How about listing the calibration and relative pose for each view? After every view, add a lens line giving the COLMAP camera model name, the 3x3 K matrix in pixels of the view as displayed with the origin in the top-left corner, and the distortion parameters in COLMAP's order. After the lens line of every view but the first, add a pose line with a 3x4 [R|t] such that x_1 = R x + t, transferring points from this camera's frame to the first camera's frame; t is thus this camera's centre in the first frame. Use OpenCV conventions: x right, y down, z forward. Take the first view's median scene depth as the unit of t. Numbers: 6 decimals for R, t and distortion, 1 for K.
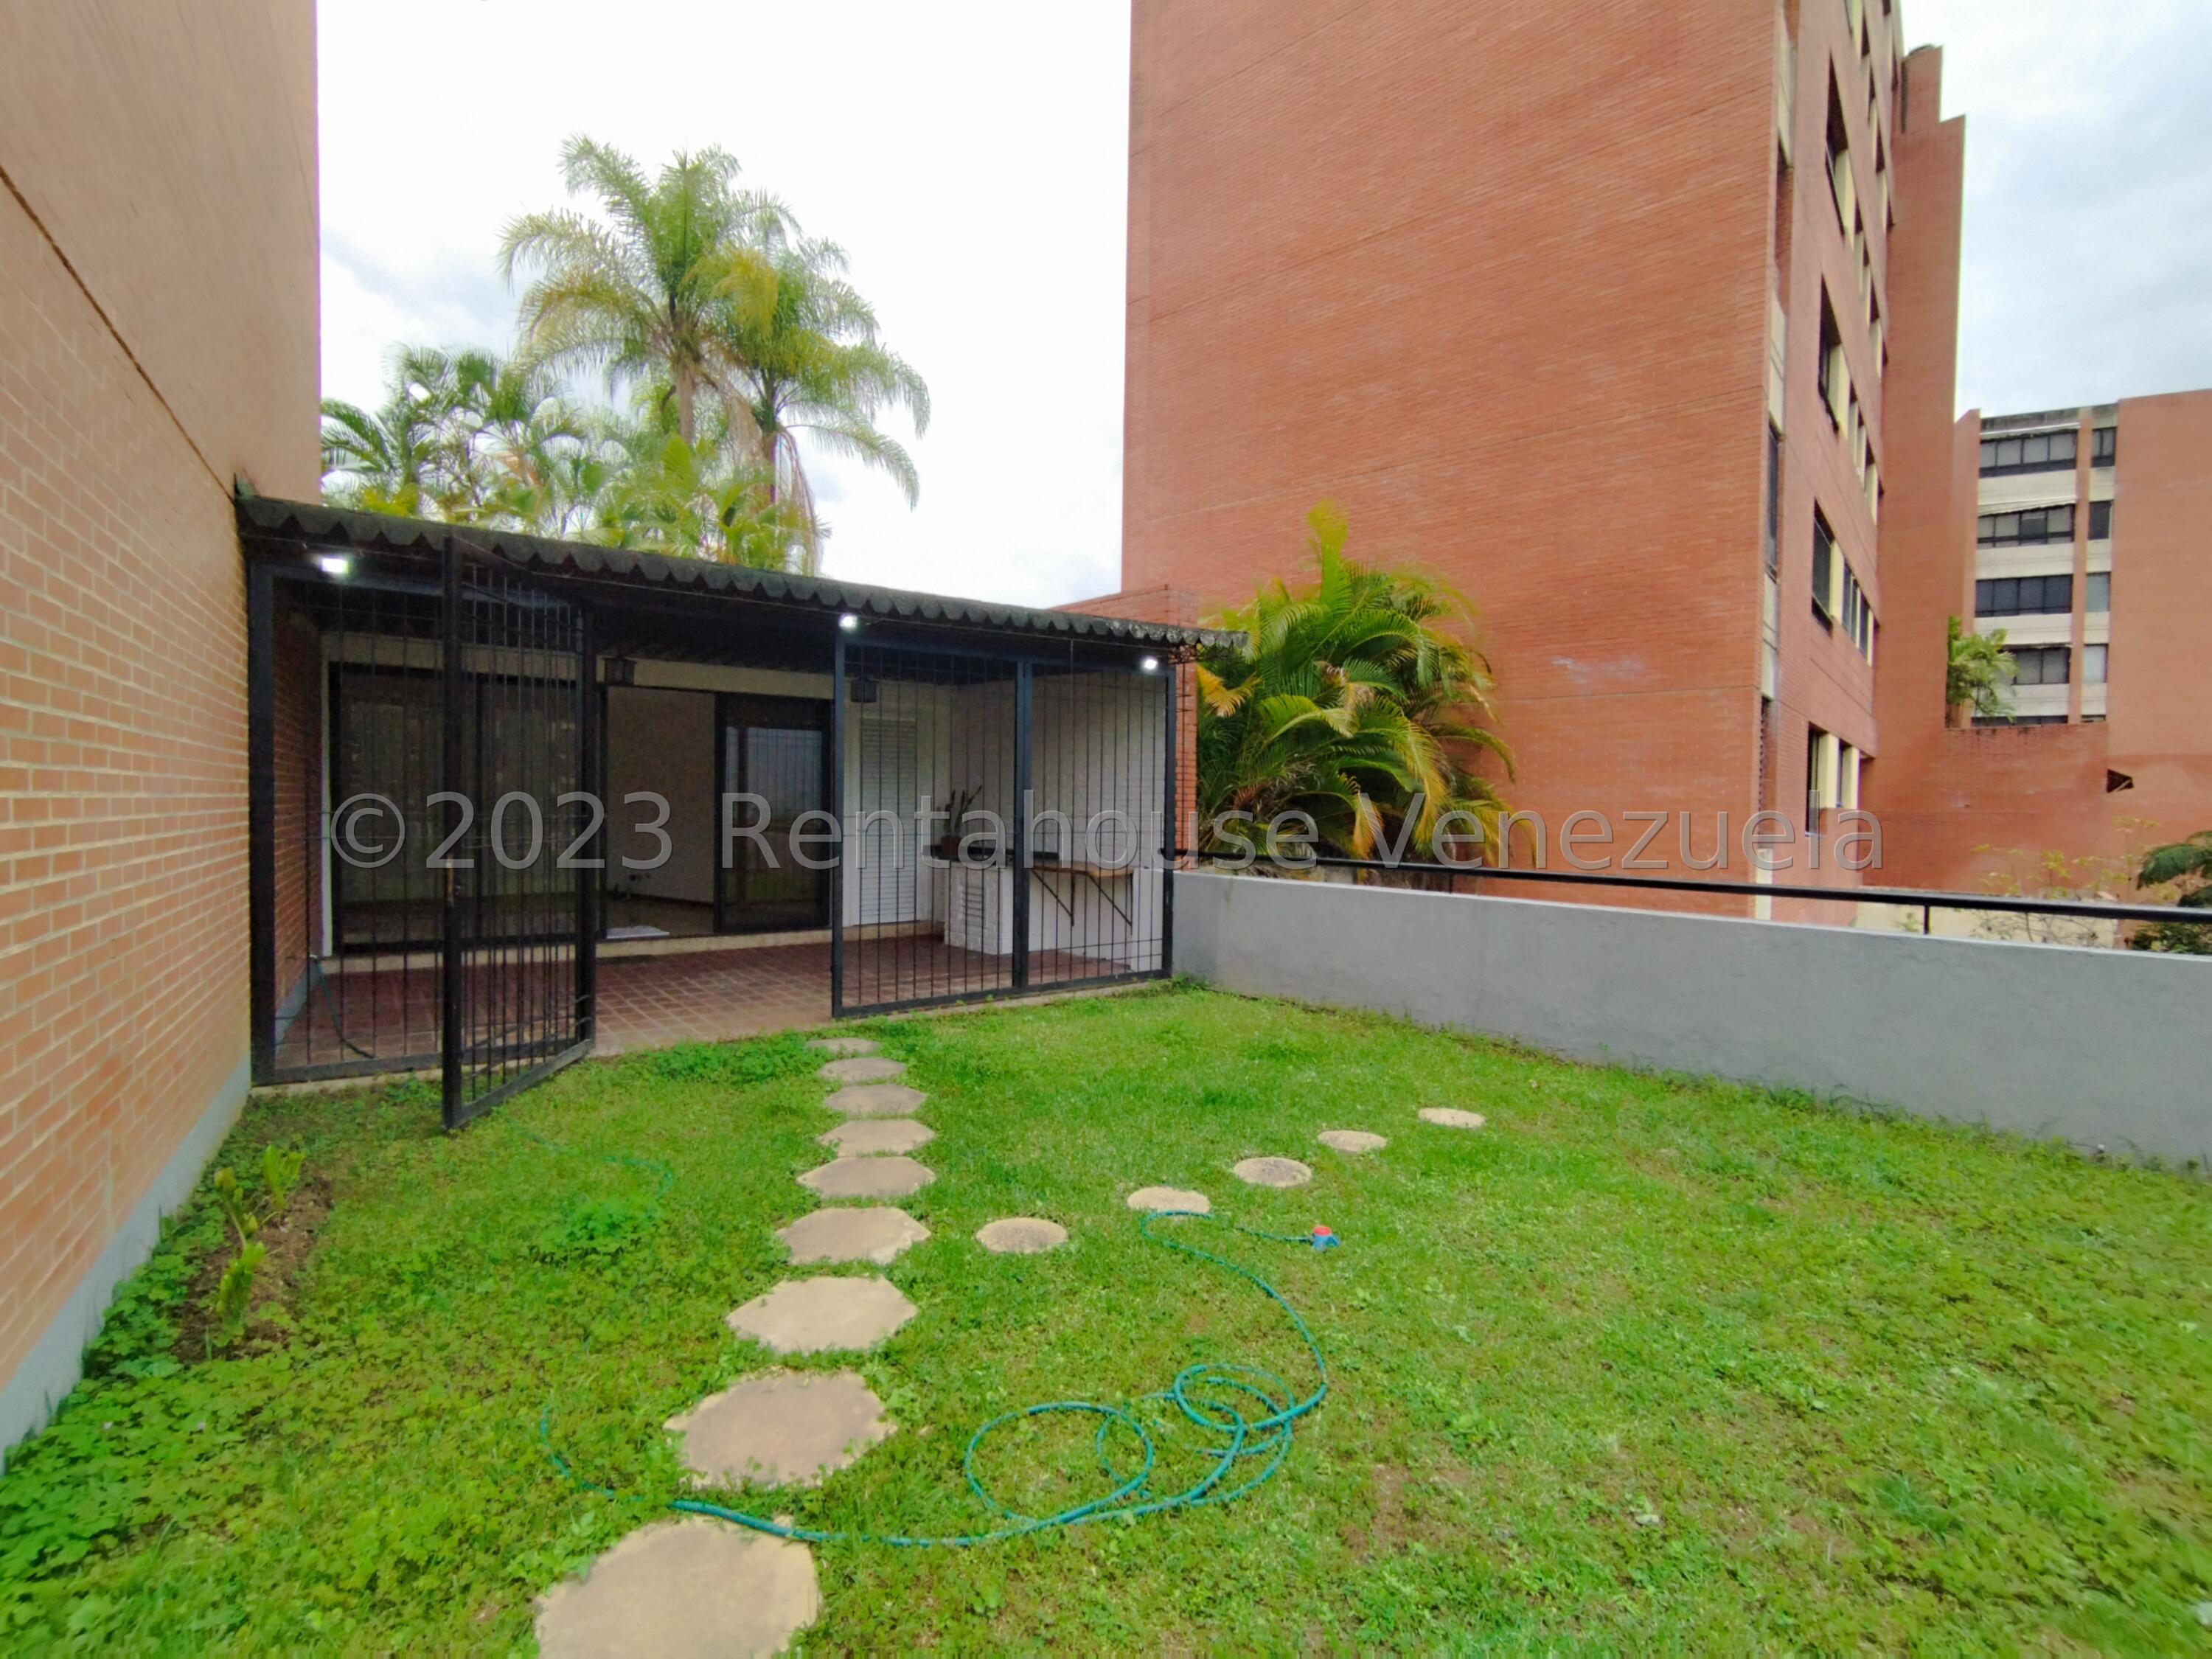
lens RADIAL K [[1004.7, 0, 1103.5], [0, 1004.7, 824.6], [0, 0, 1]] dist [-0.001338, 0.000325]
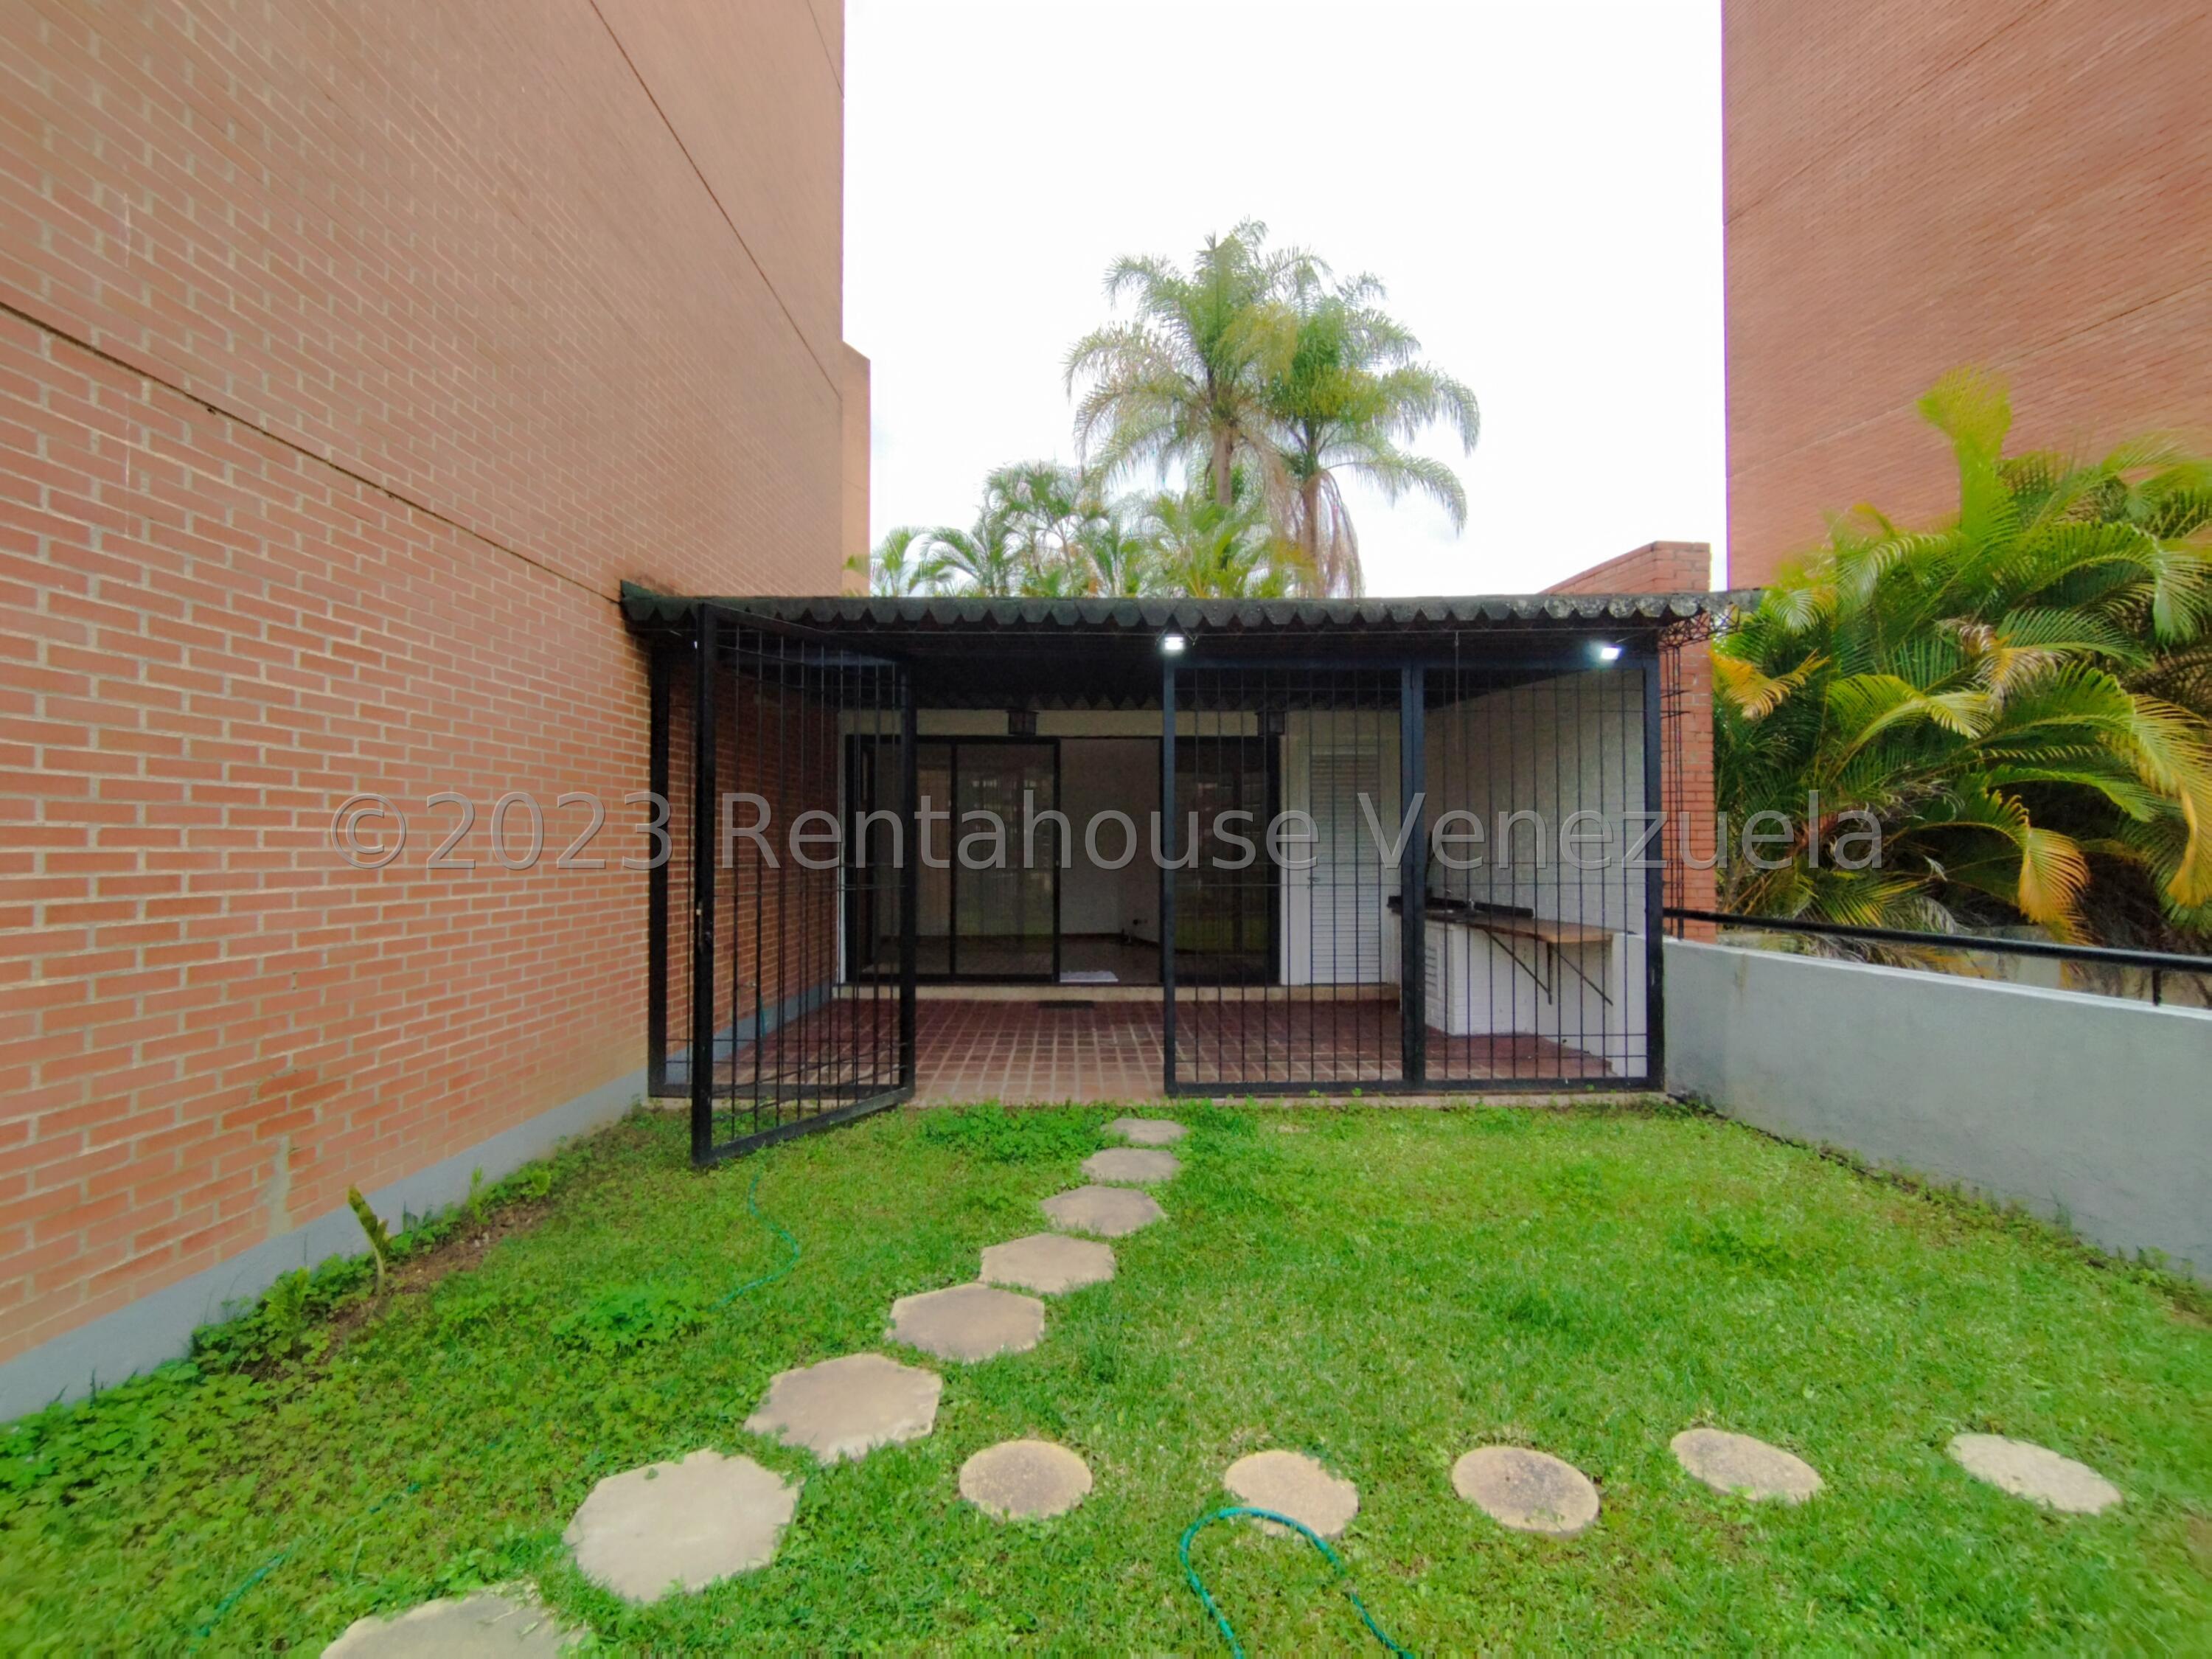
lens RADIAL K [[1004.7, 0, 1103.5], [0, 1004.7, 824.6], [0, 0, 1]] dist [-0.001338, 0.000325]
pose [[0.820293, -0.025093, -0.571393, 0.122658], [-0.001221, 0.998958, -0.045623, -0.001457], [0.571942, 0.038122, 0.819407, 0.152357]]
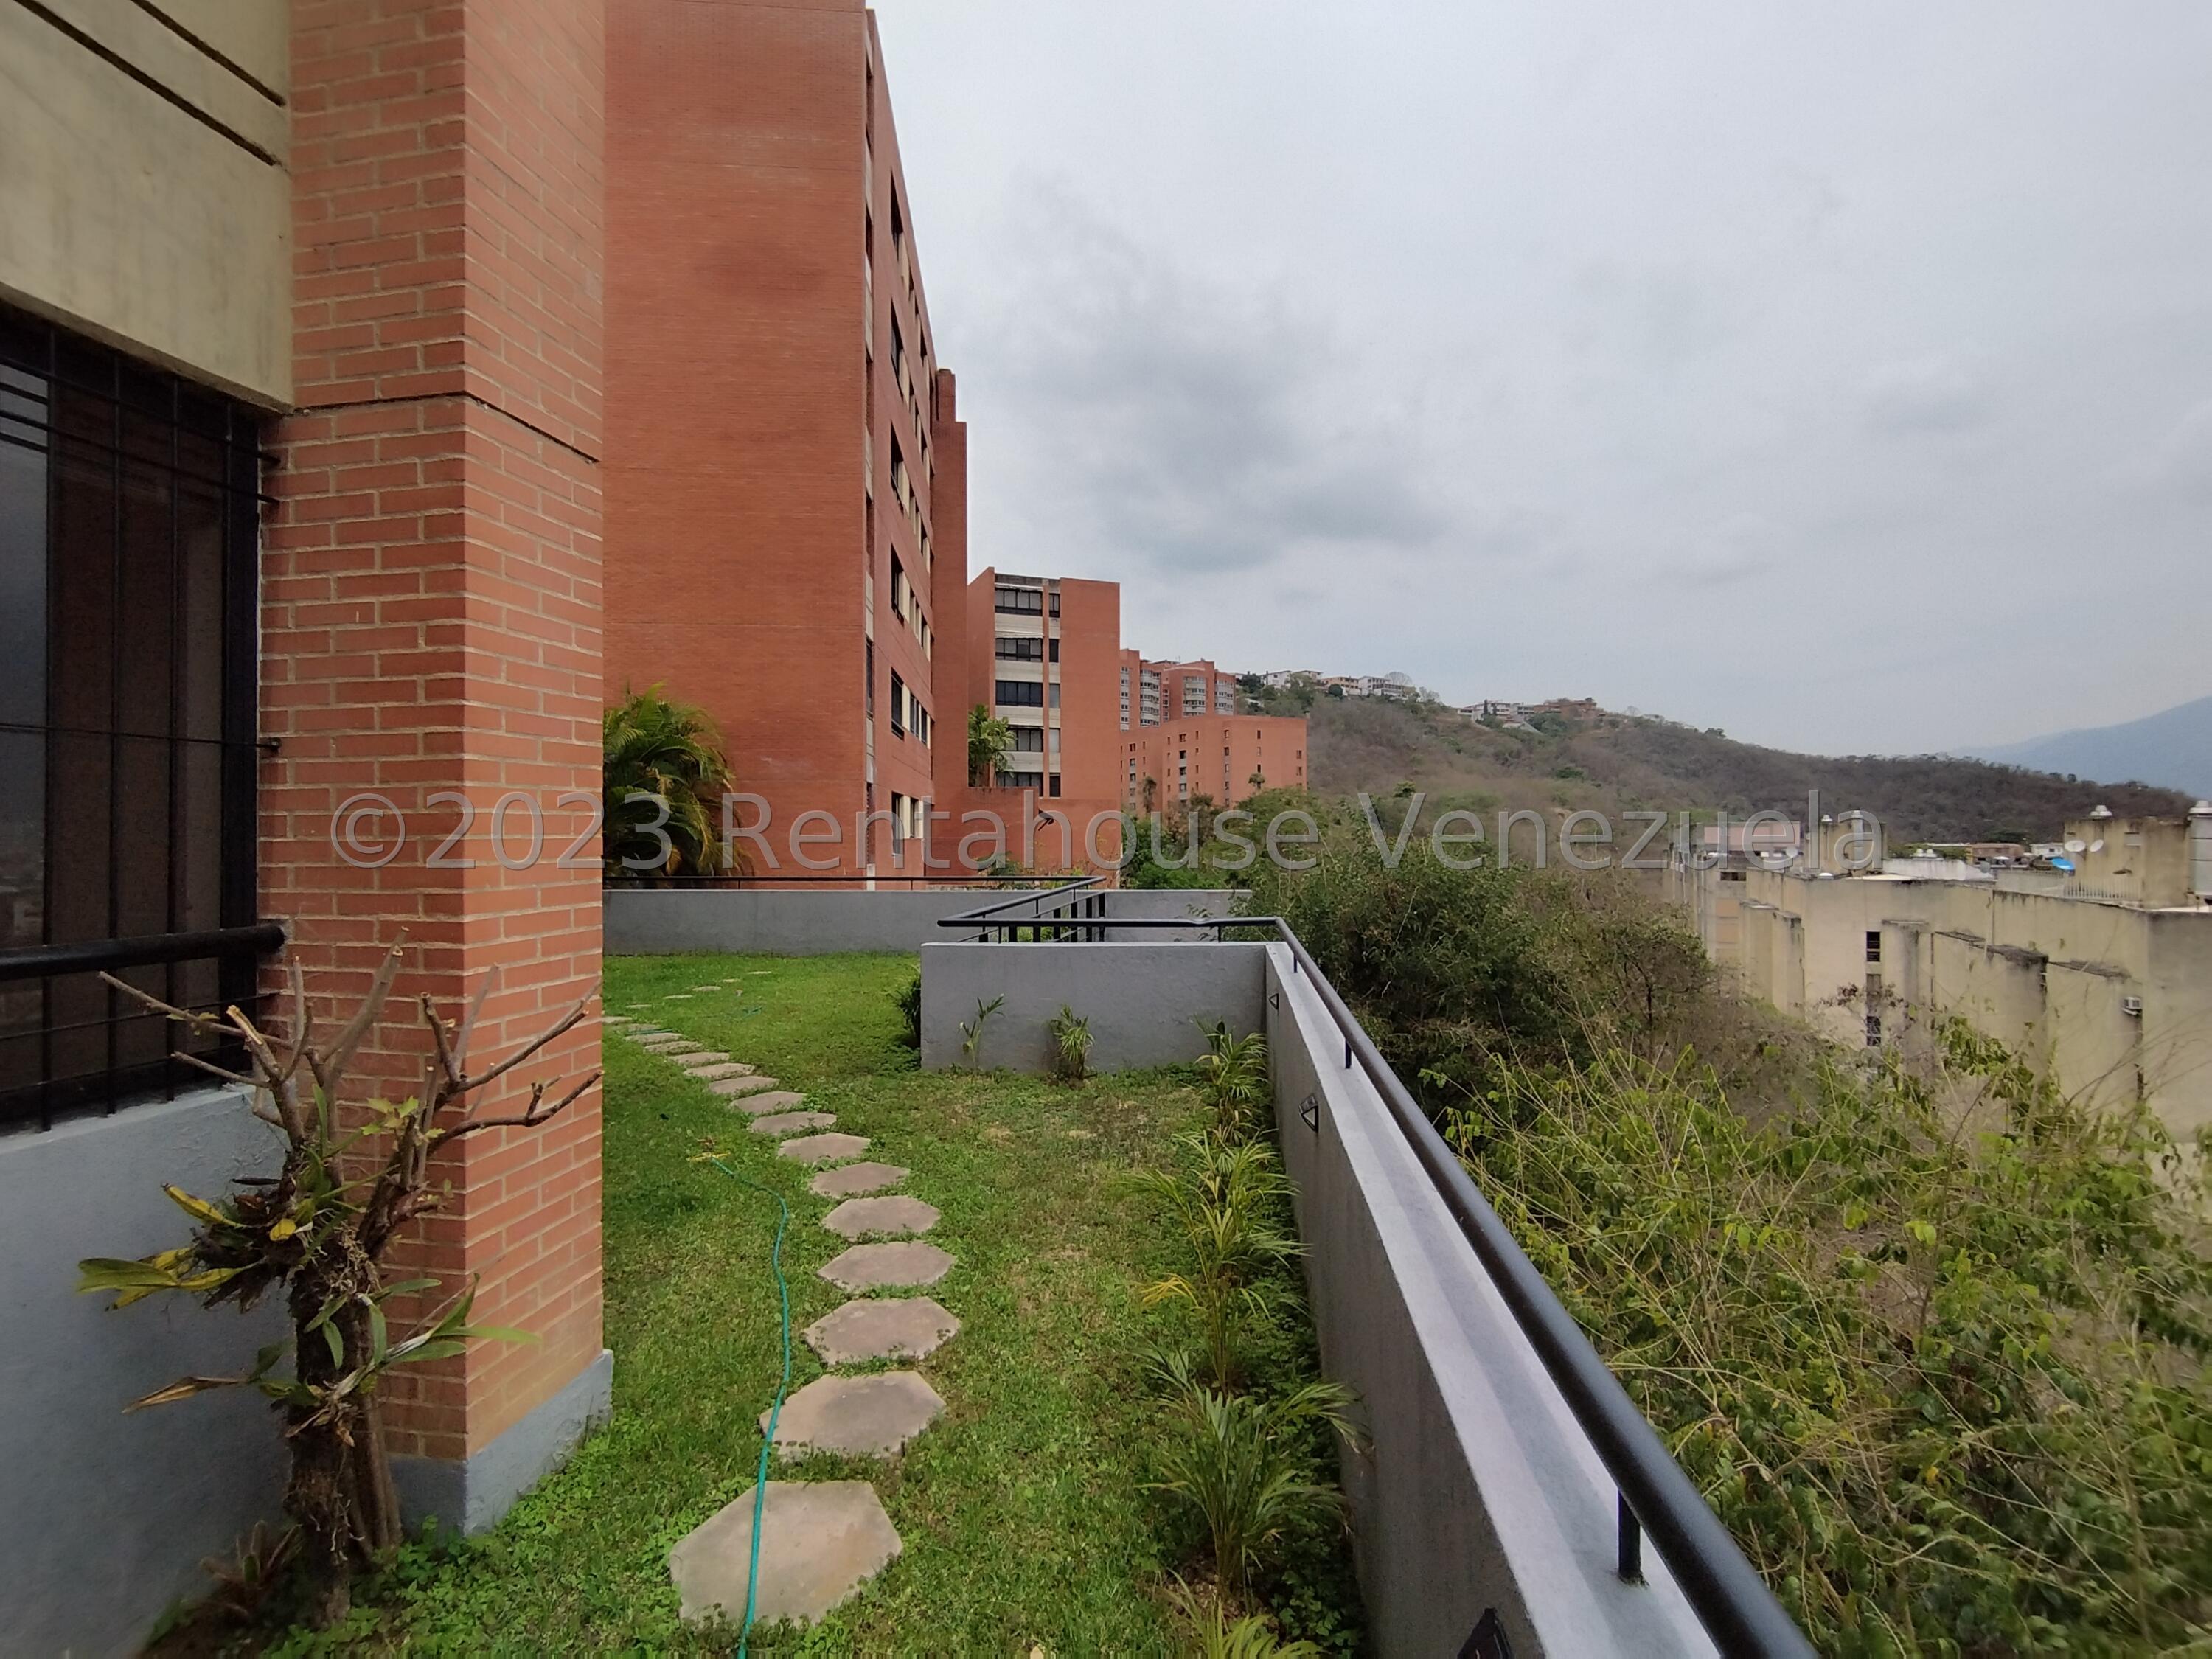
lens RADIAL K [[1004.7, 0, 1103.5], [0, 1004.7, 824.6], [0, 0, 1]] dist [-0.001338, 0.000325]
pose [[0.697121, -0.009744, 0.716887, -0.406320], [0.028987, 0.999473, -0.014603, -0.009659], [-0.716367, 0.030961, 0.697036, -0.659911]]
